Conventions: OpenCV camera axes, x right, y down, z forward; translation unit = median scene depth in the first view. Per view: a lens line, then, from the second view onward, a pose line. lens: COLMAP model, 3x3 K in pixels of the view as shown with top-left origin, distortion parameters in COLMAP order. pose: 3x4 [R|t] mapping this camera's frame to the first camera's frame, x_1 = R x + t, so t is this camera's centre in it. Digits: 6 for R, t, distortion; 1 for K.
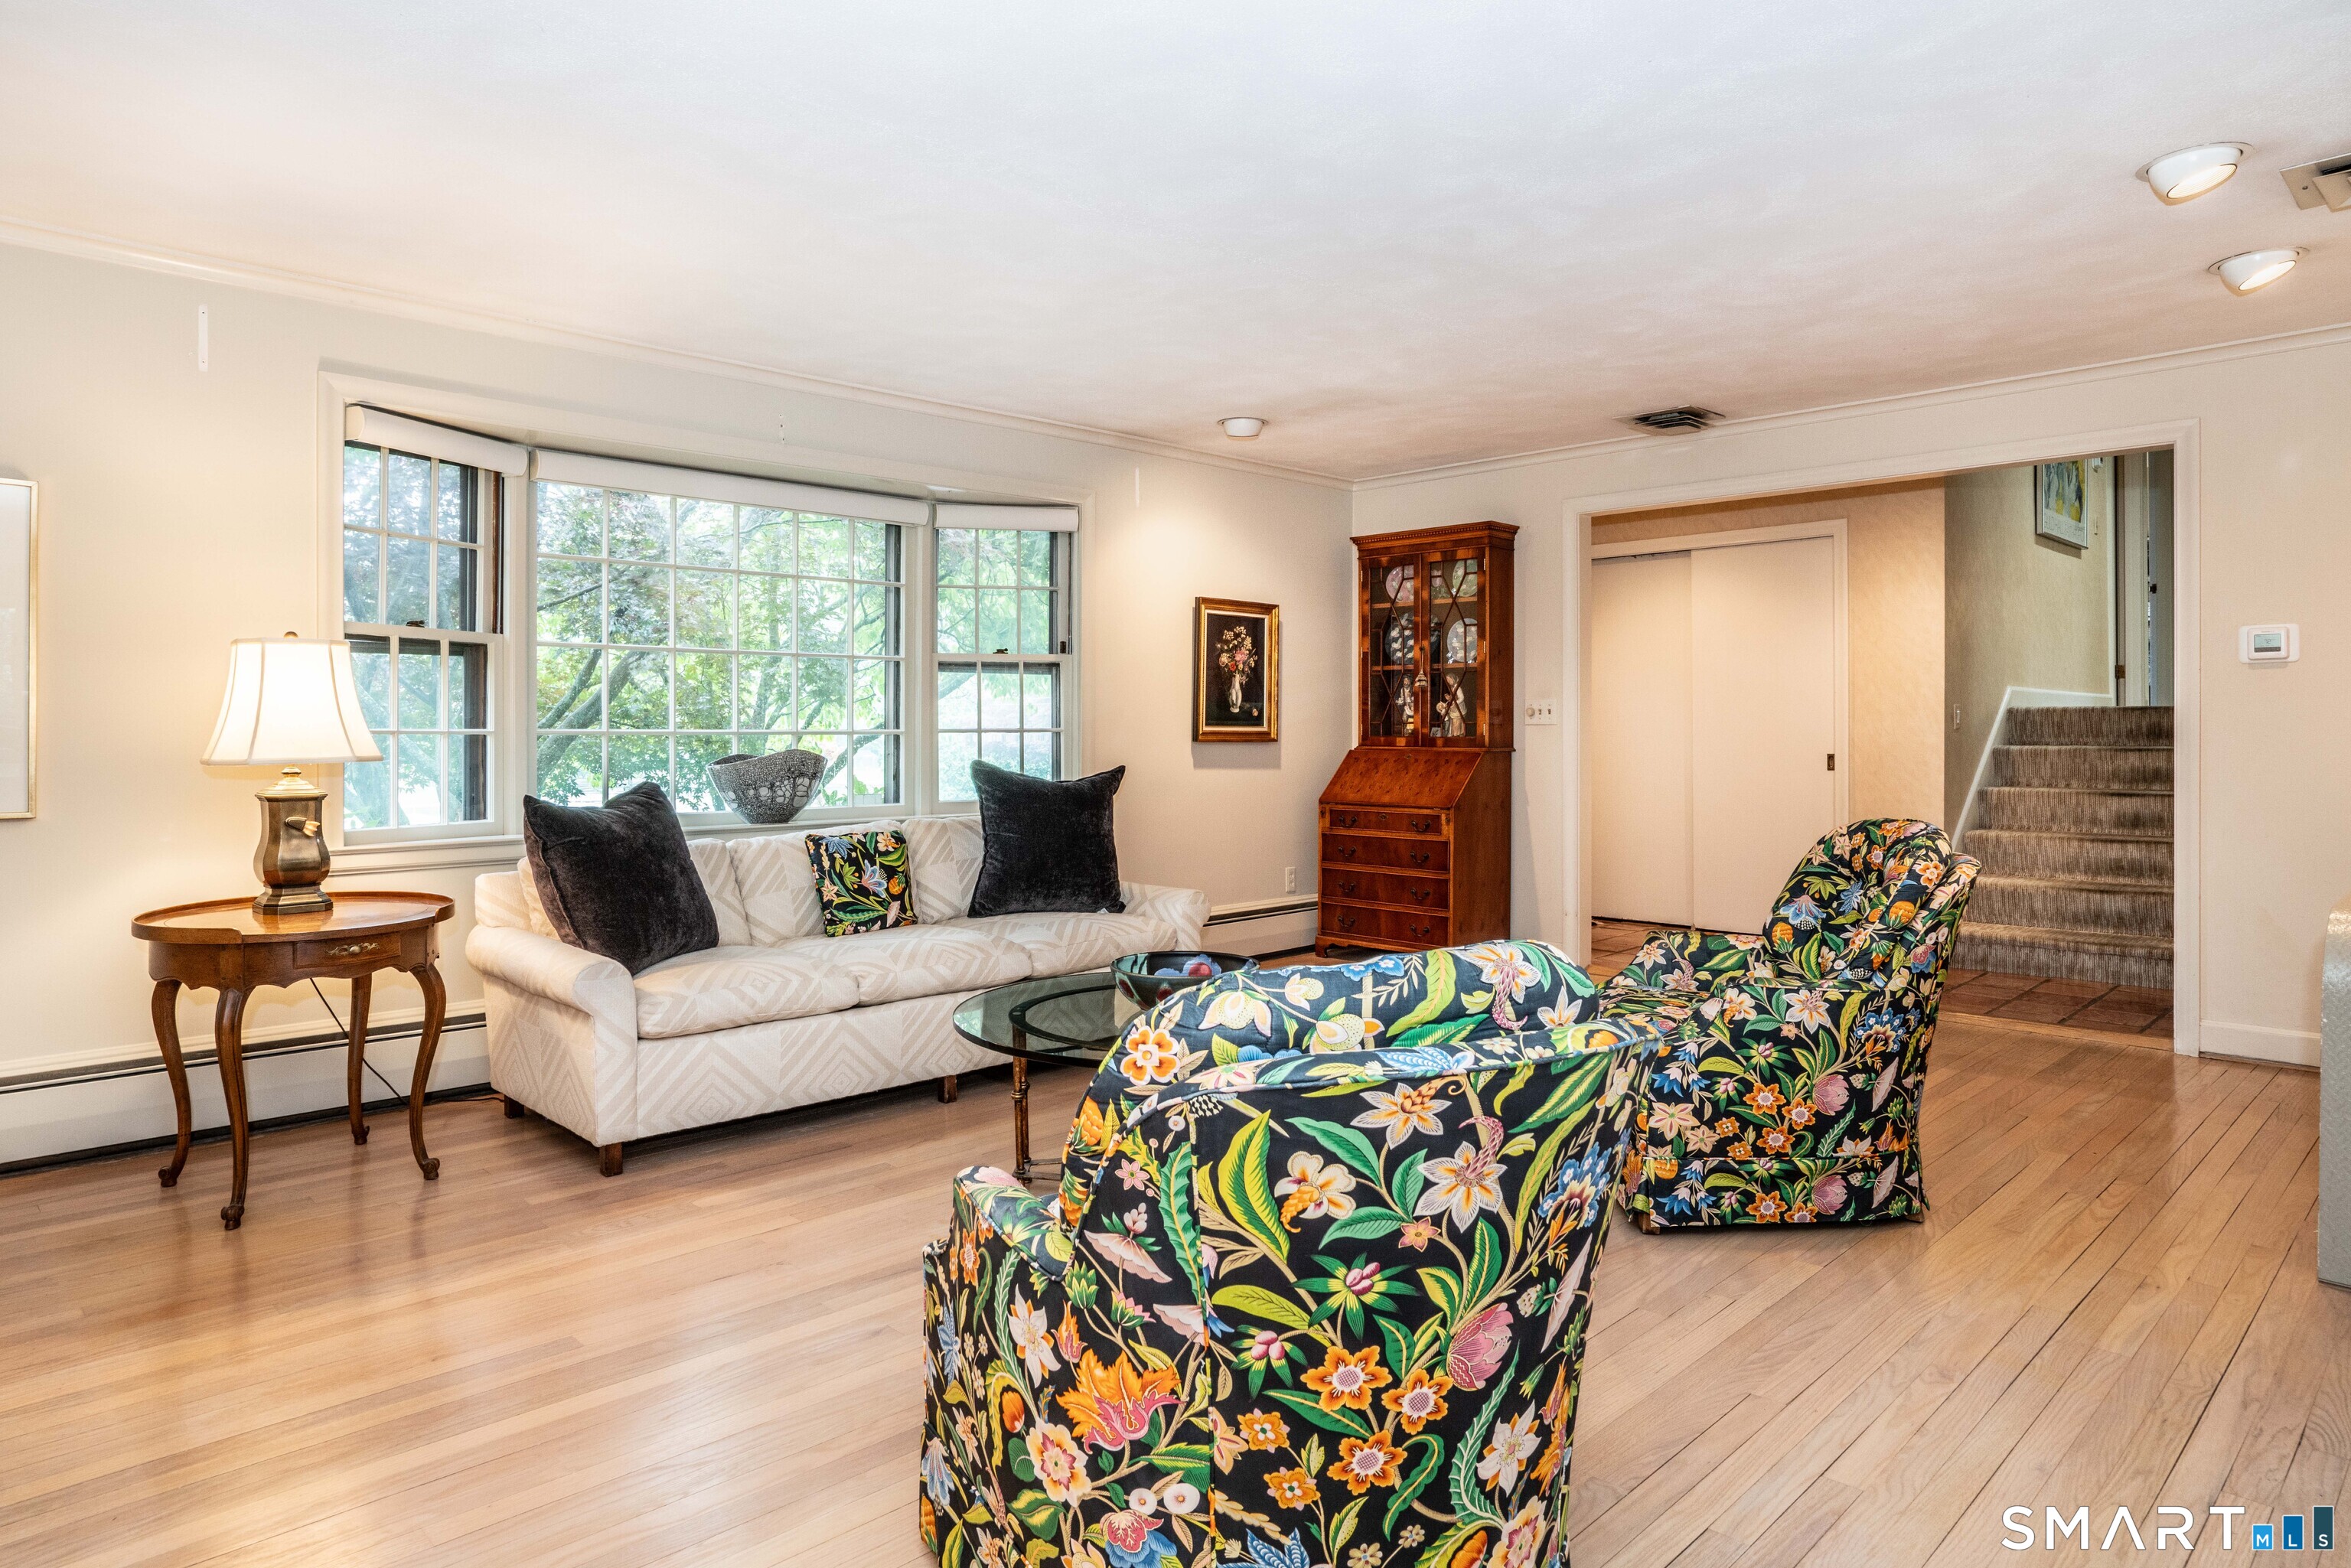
lens RADIAL K [[1388.7, 0, 1173.9], [0, 1388.7, 737.0], [0, 0, 1]] dist [-0.000471, -0.000255]
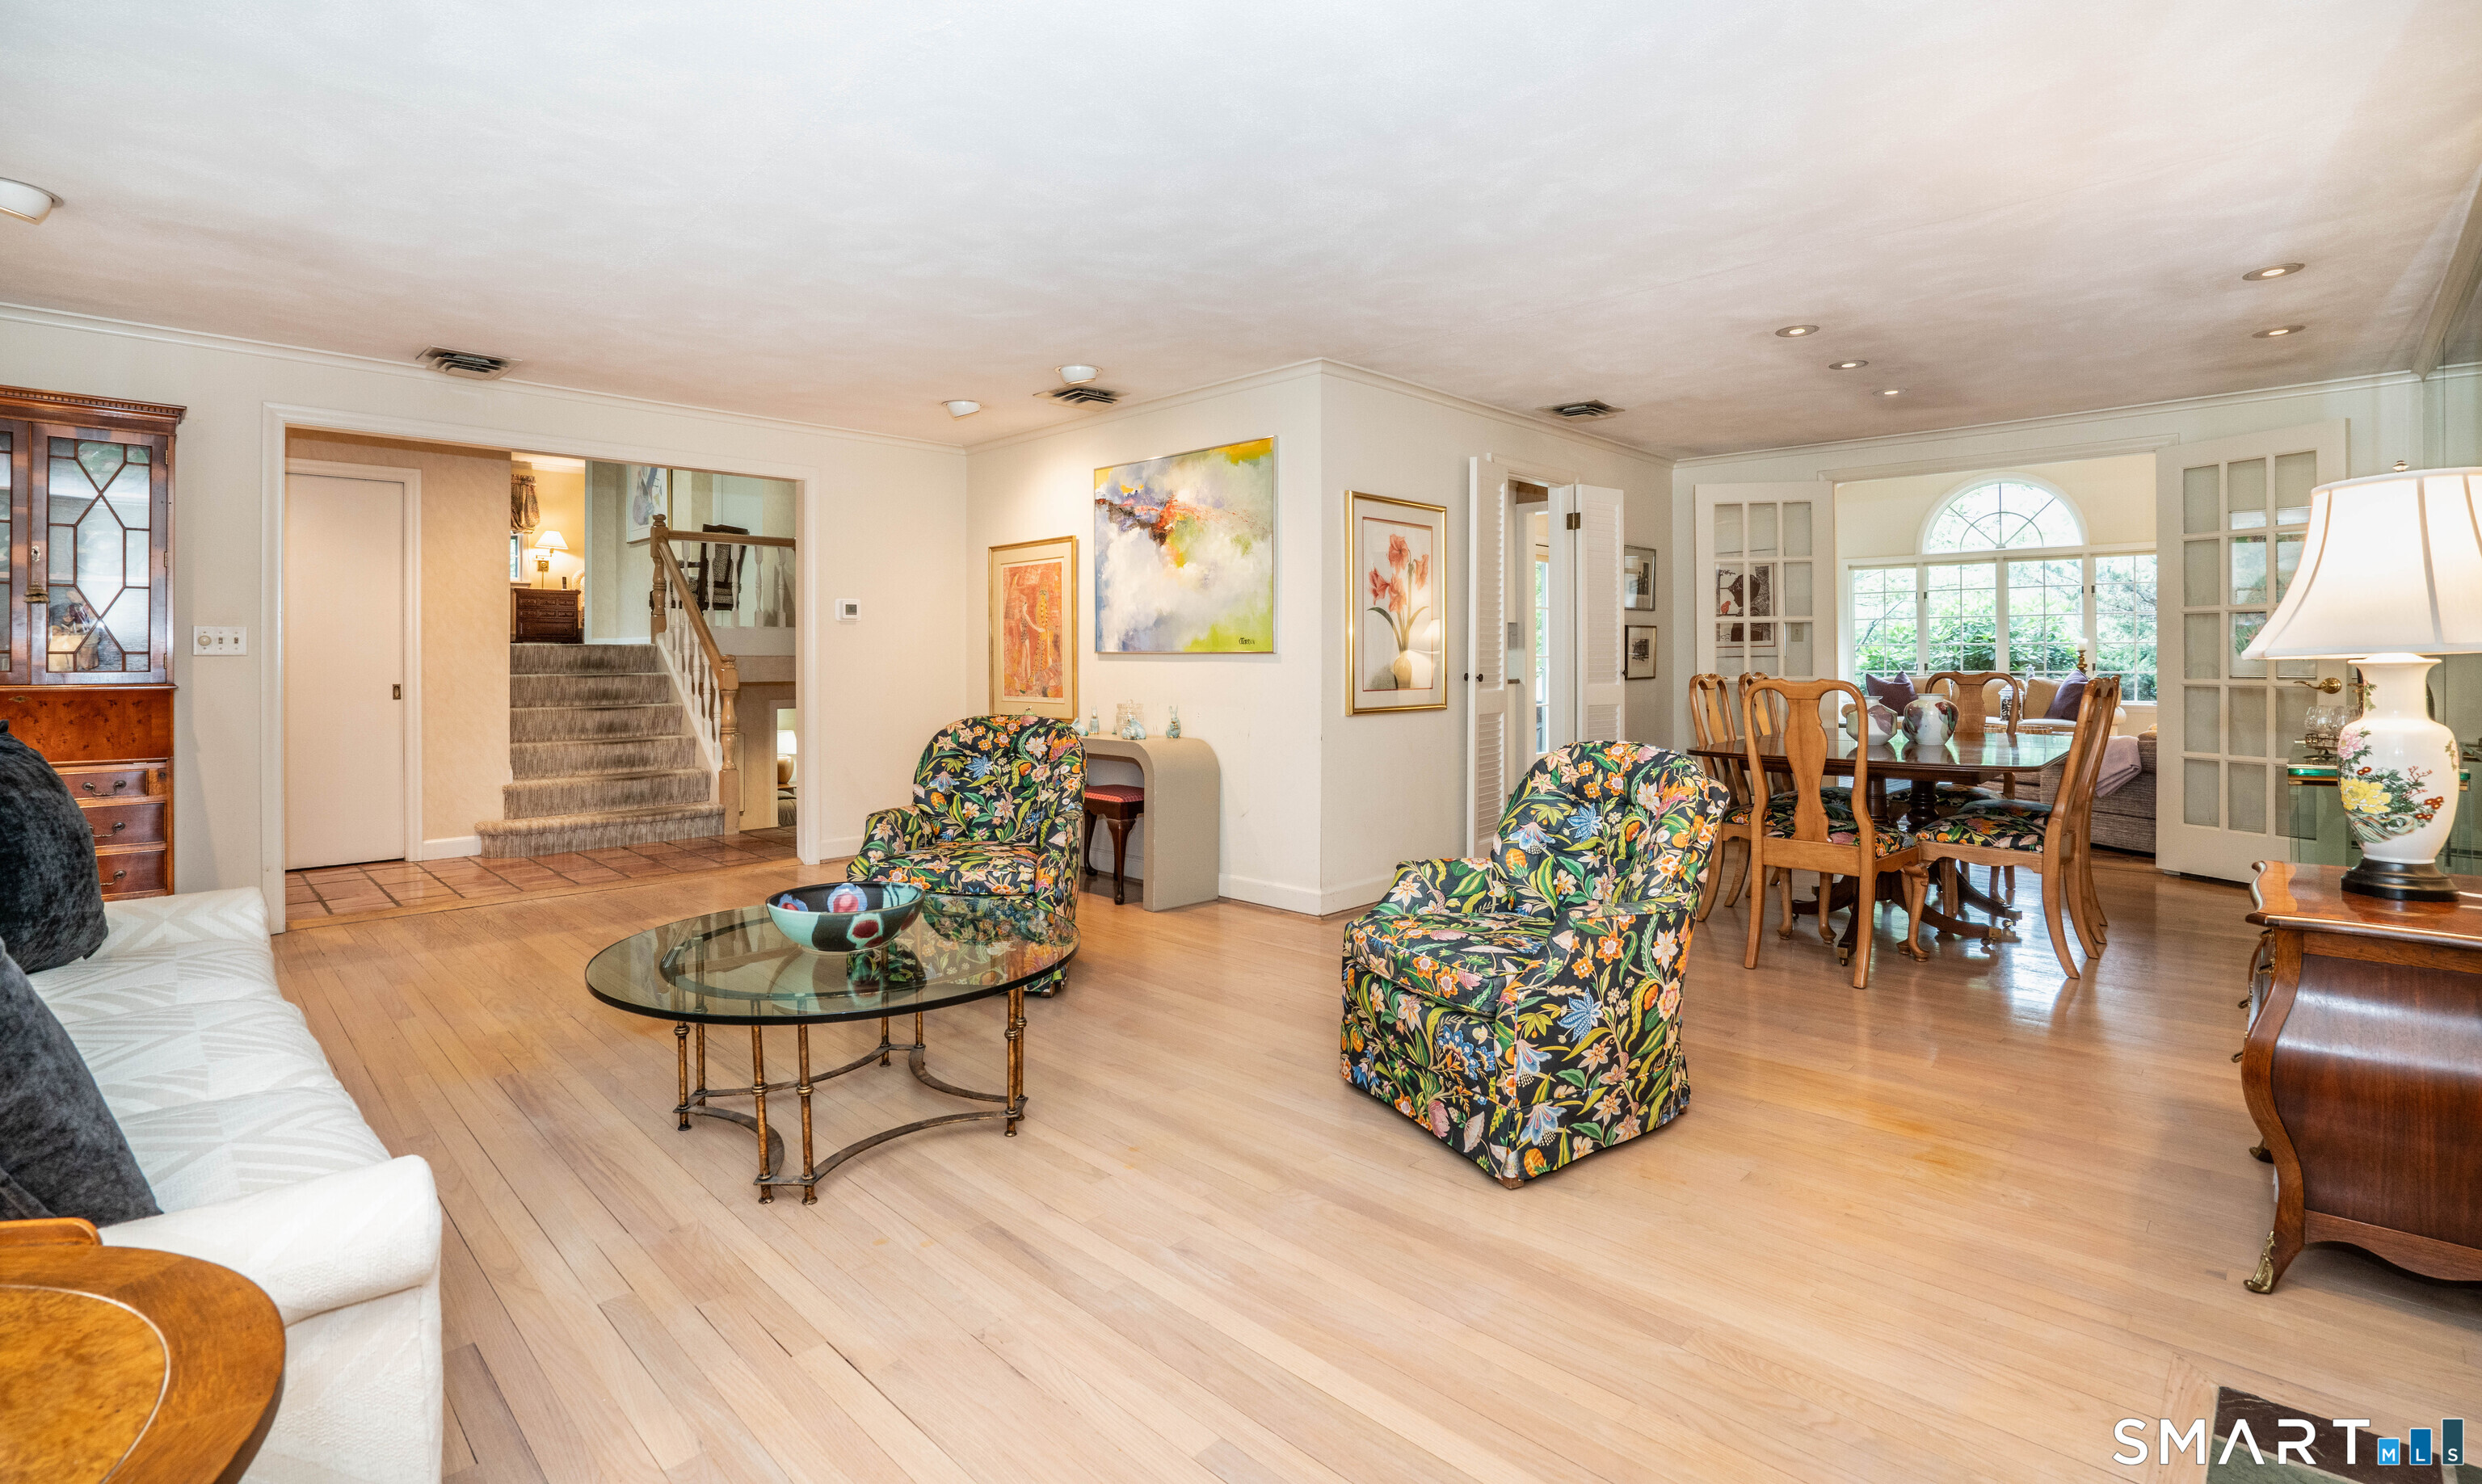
lens RADIAL K [[1108.3, 0, 1238.7], [0, 1108.3, 657.0], [0, 0, 1]] dist [-0.000377, 0.000057]
pose [[-0.011005, 0.002208, 0.999937, -0.425404], [0.007457, 0.999970, -0.002126, -0.002643], [-0.999912, 0.007433, -0.011021, 0.394720]]
